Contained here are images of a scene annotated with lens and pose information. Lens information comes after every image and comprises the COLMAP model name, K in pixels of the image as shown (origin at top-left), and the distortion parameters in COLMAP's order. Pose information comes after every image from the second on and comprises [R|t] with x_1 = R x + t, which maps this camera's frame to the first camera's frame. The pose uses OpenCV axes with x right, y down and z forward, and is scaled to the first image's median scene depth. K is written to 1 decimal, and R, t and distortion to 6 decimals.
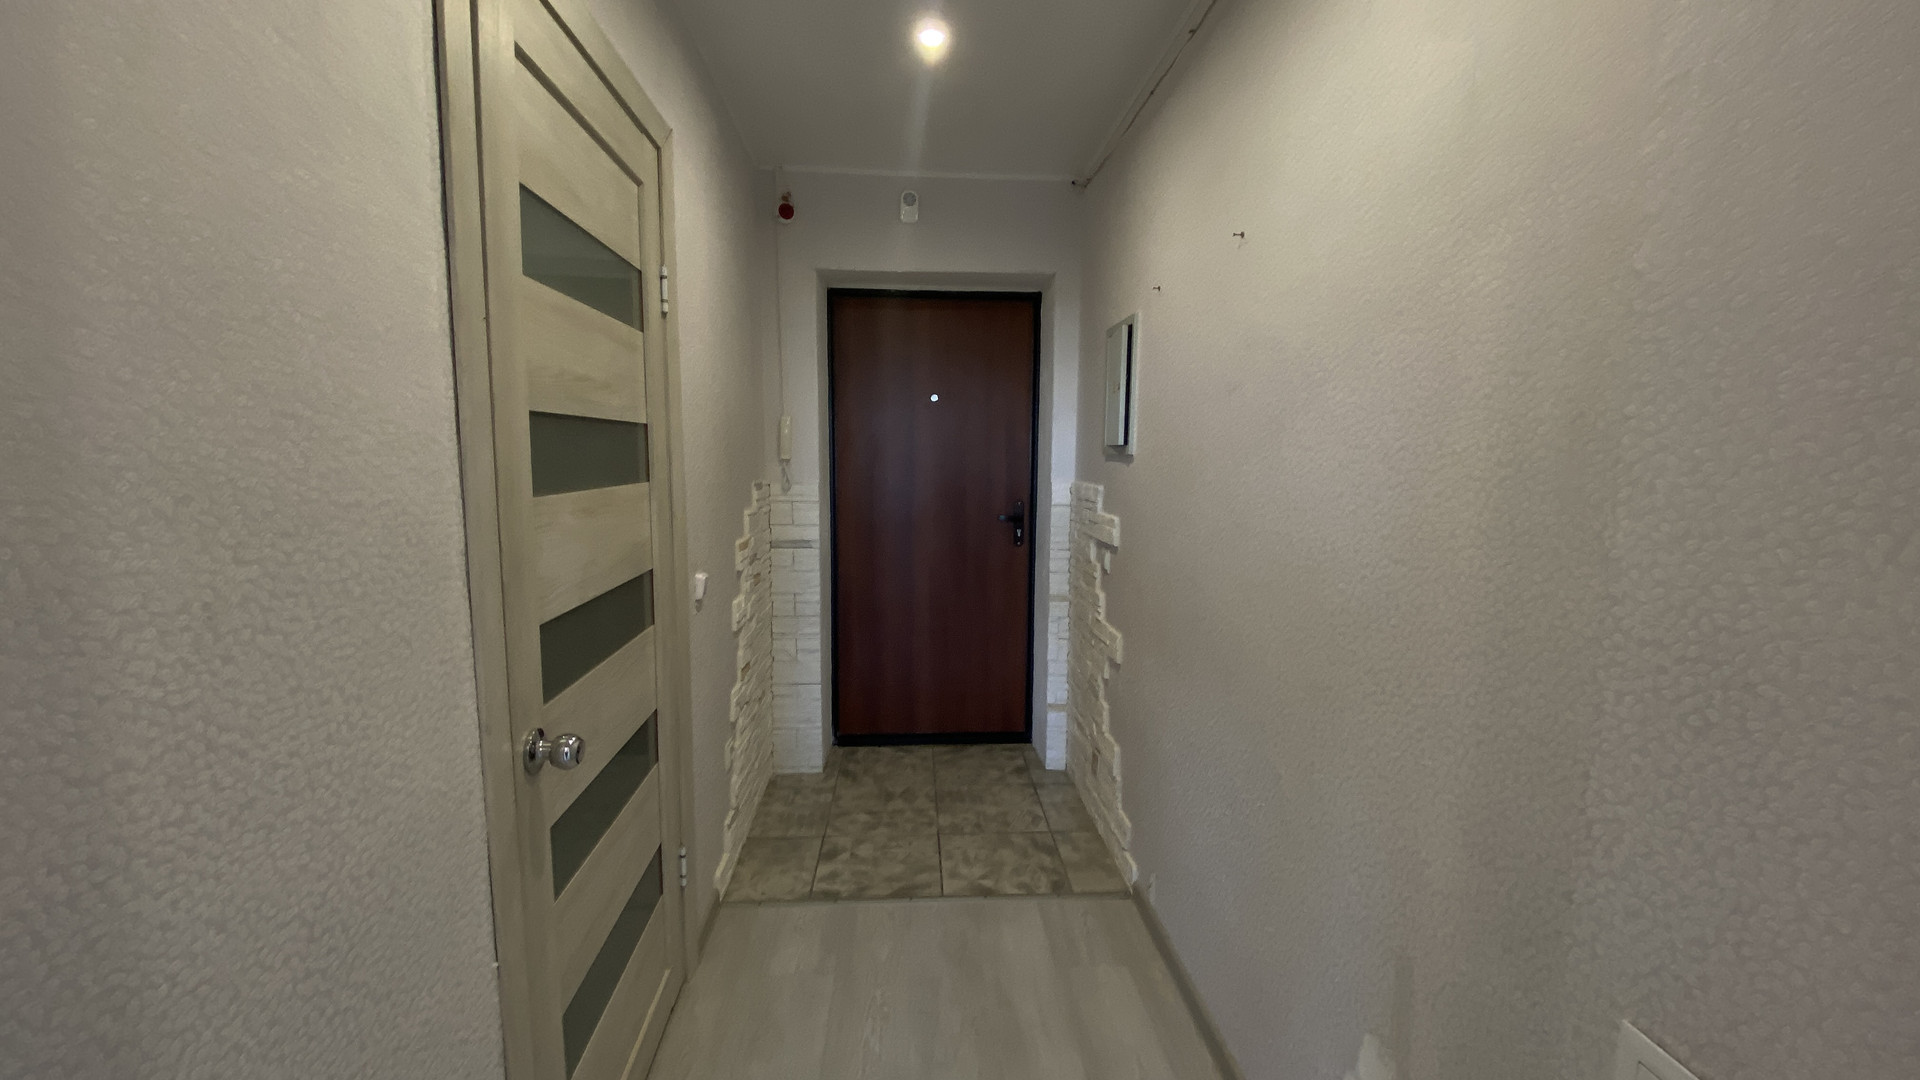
lens RADIAL K [[776.7, 0, 955.2], [0, 776.7, 540.6], [0, 0, 1]] dist [0.018940, -0.018960]
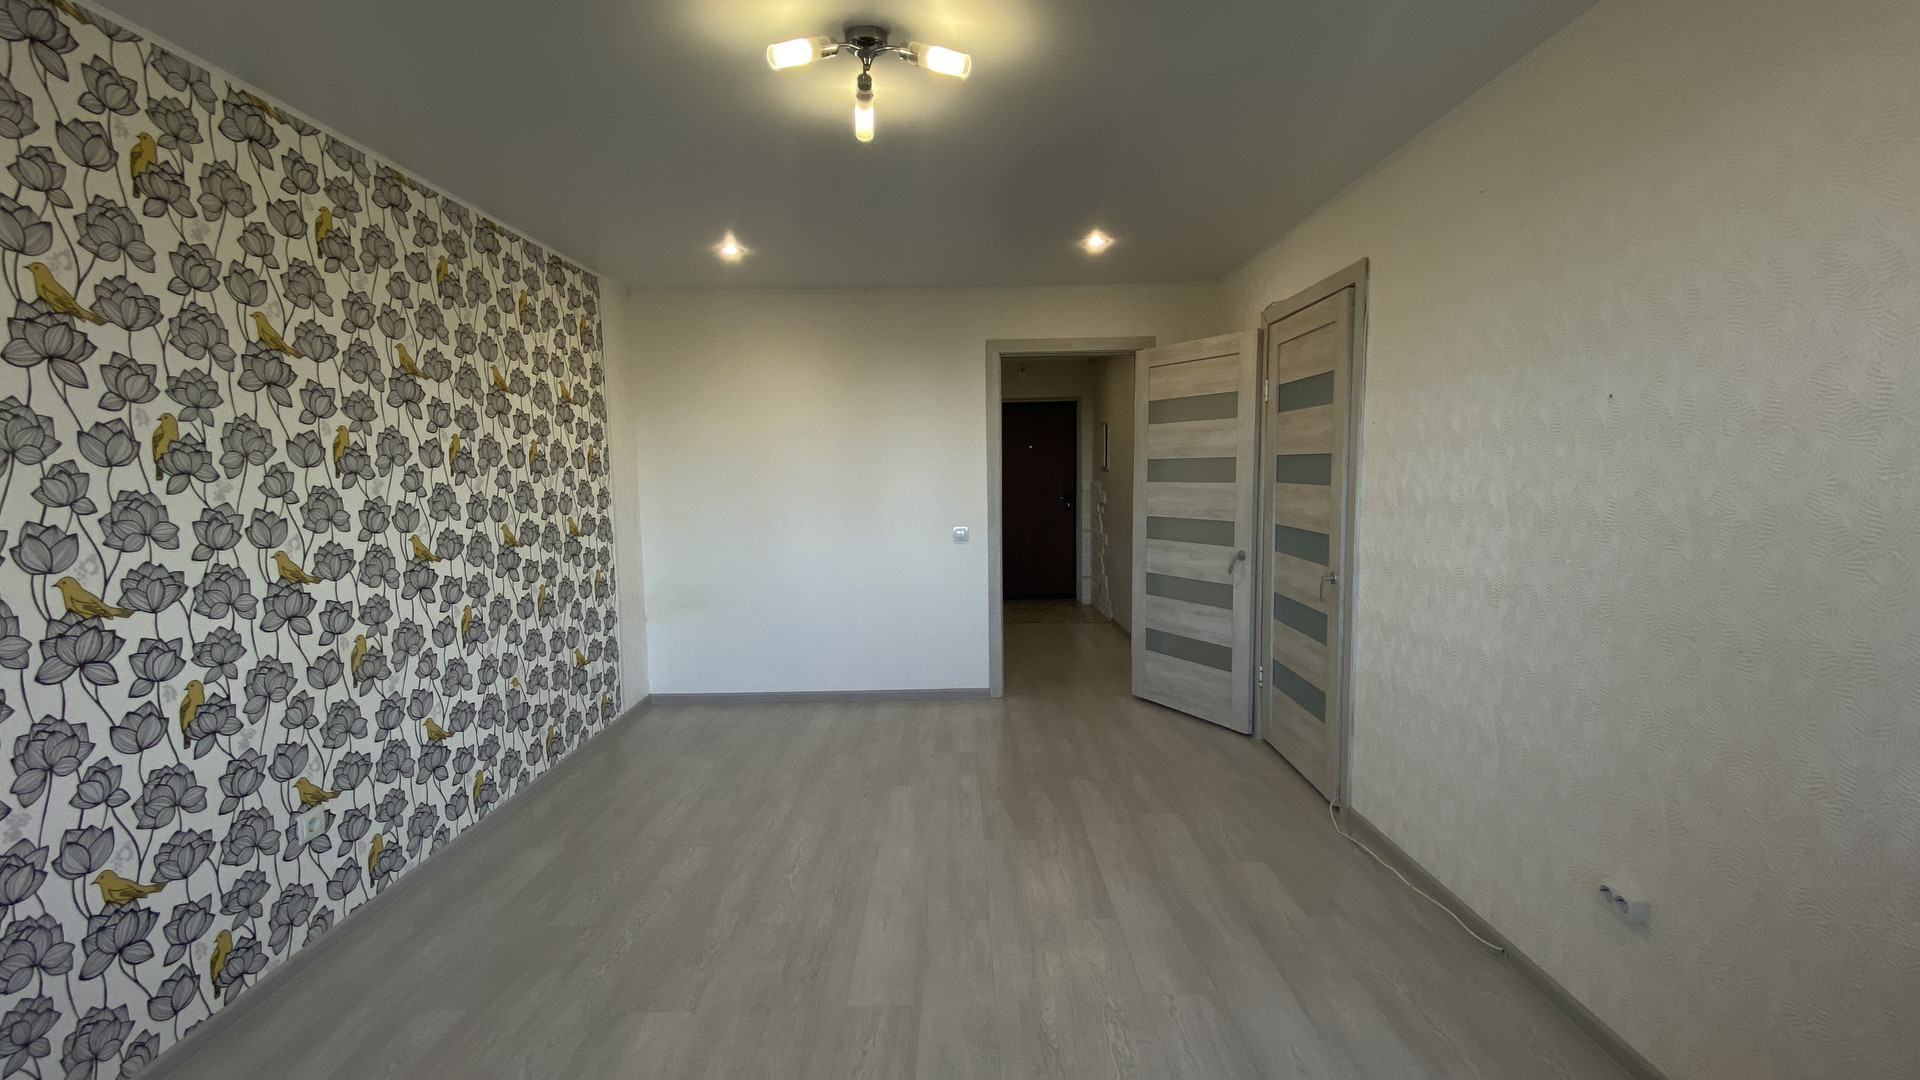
lens RADIAL K [[776.7, 0, 955.2], [0, 776.7, 540.6], [0, 0, 1]] dist [0.018940, -0.018960]
pose [[0.998727, -0.017431, -0.047327, -0.174851], [0.016521, 0.999672, -0.019552, 0.162200], [0.047652, 0.018745, 0.998688, -1.566809]]
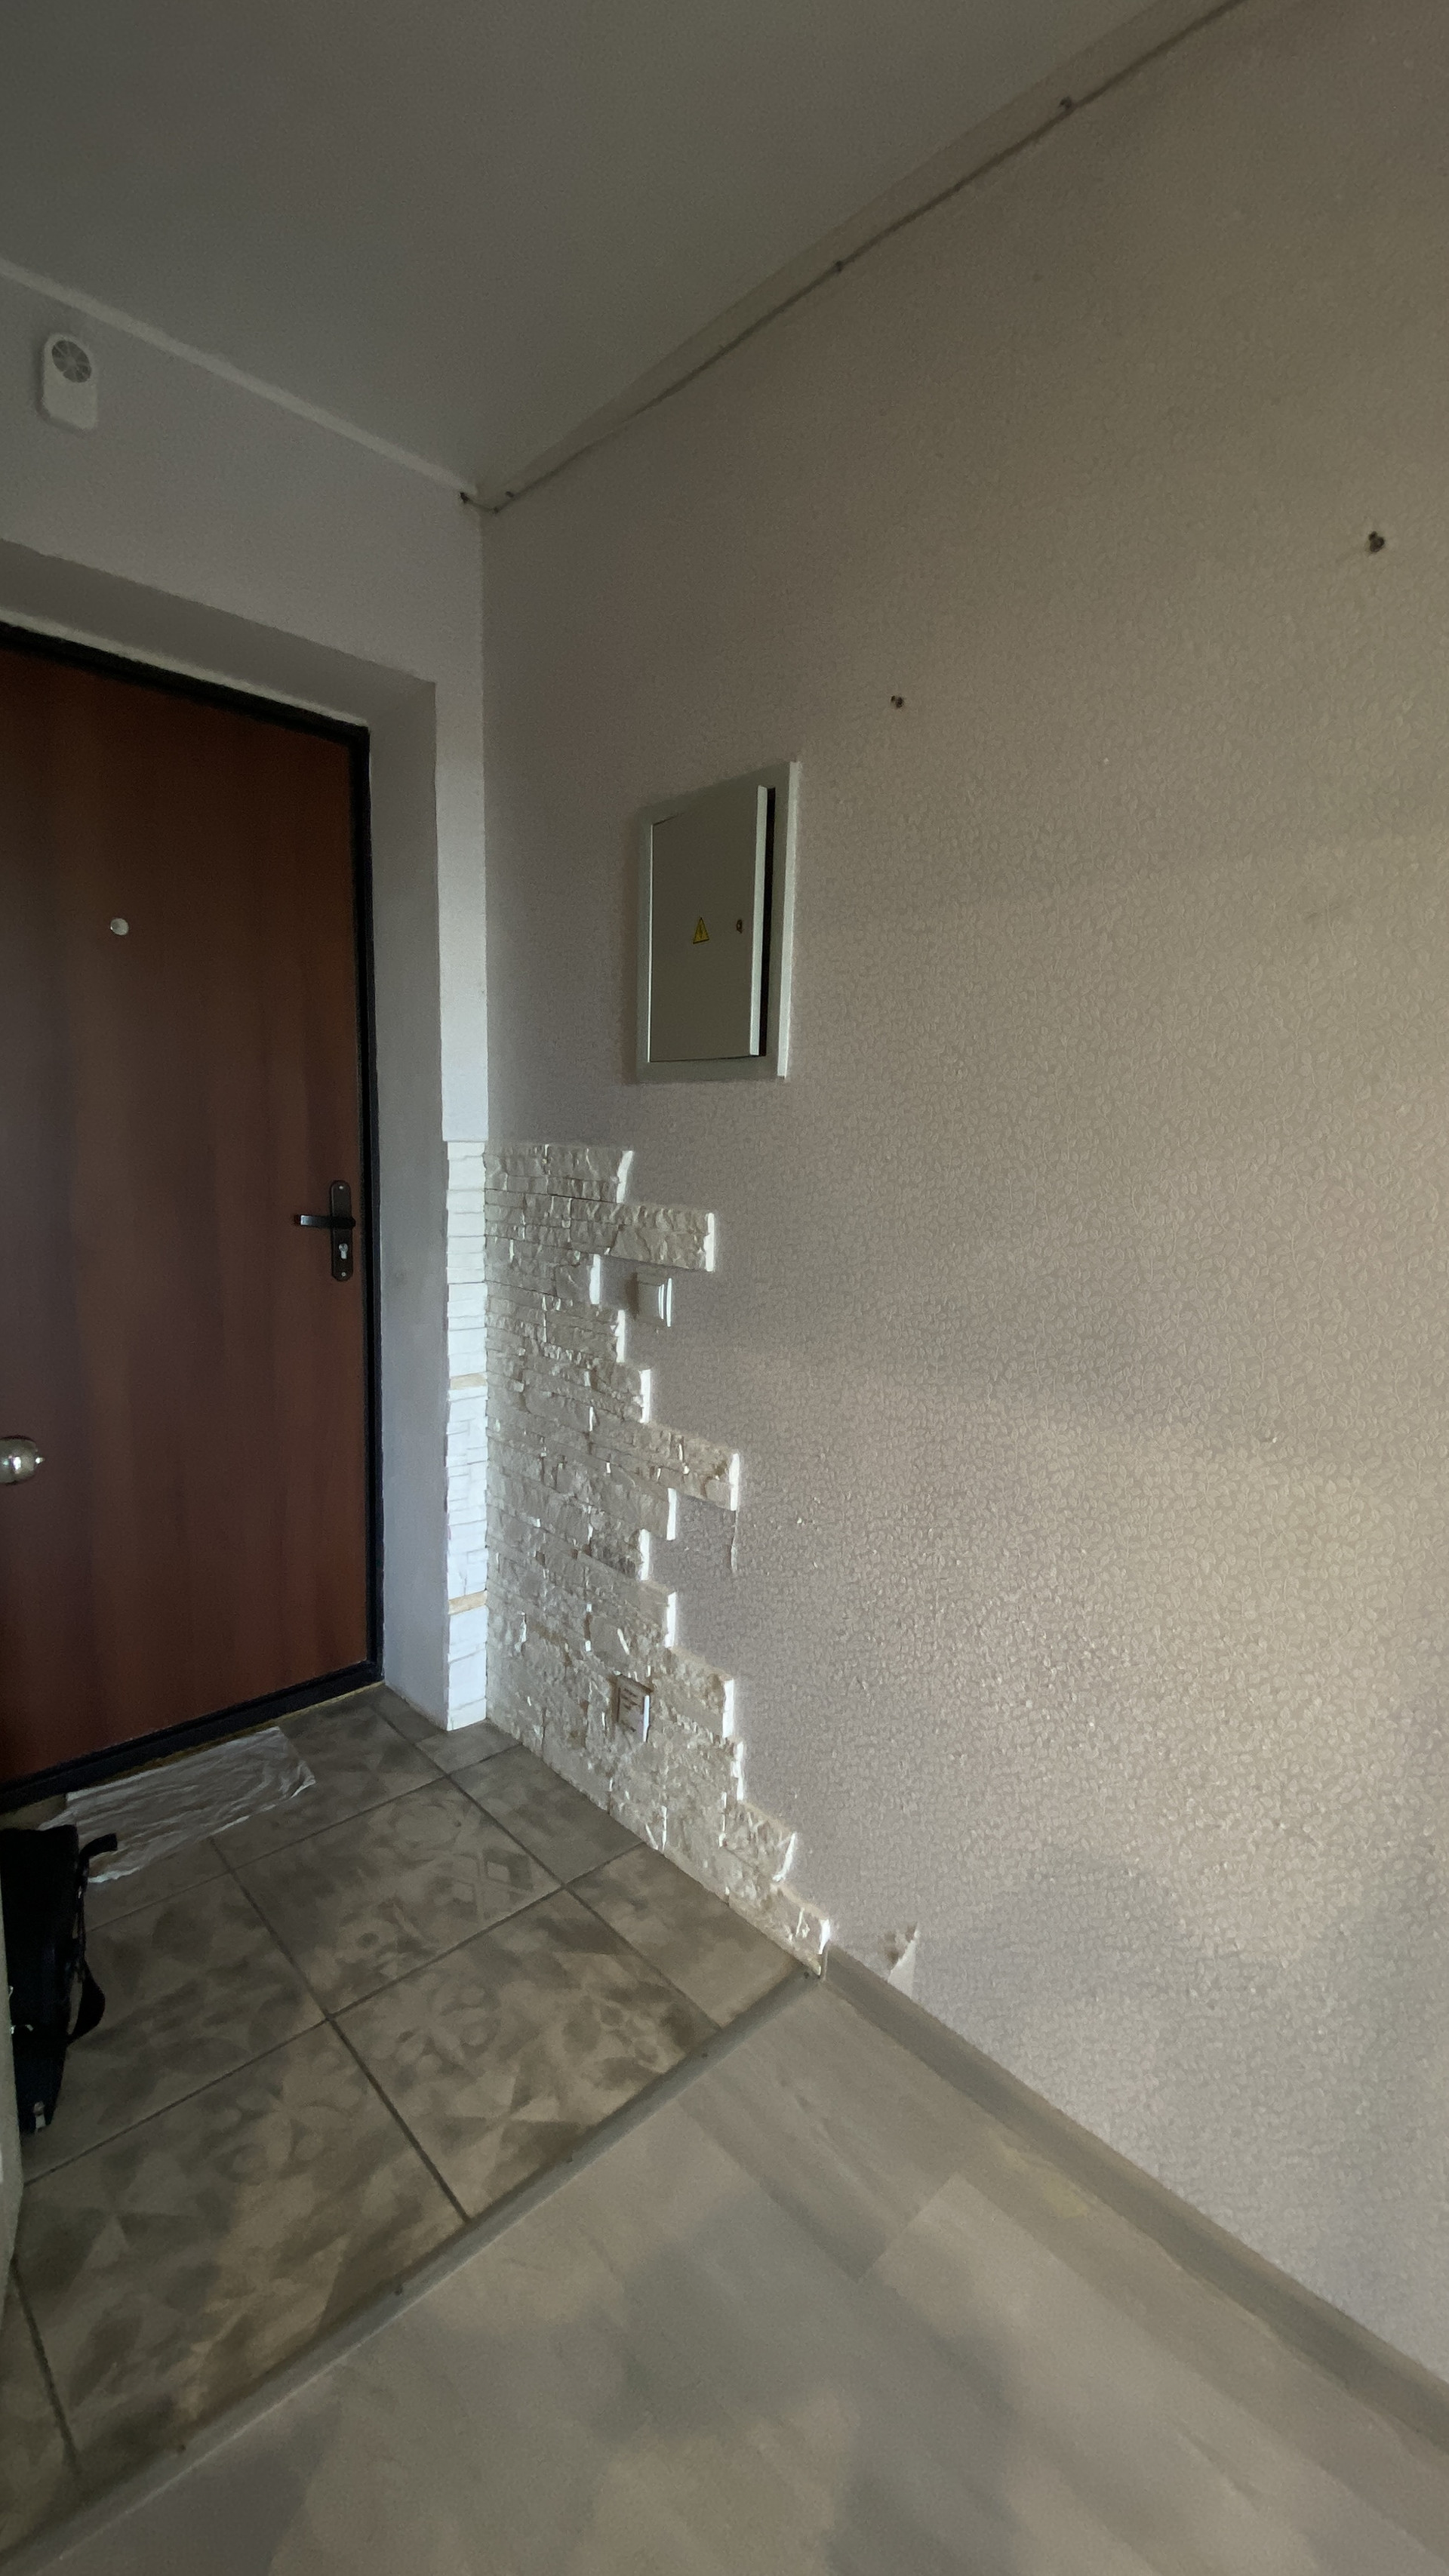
lens RADIAL K [[1076.4, 0, 727.0], [0, 1076.4, 1272.8], [0, 0, 1]] dist [0.035454, -0.022631]
pose [[0.771372, -0.073925, 0.632077, -0.183790], [0.055339, 0.997260, 0.049101, -0.019597], [-0.633974, -0.002897, 0.773349, 0.426672]]
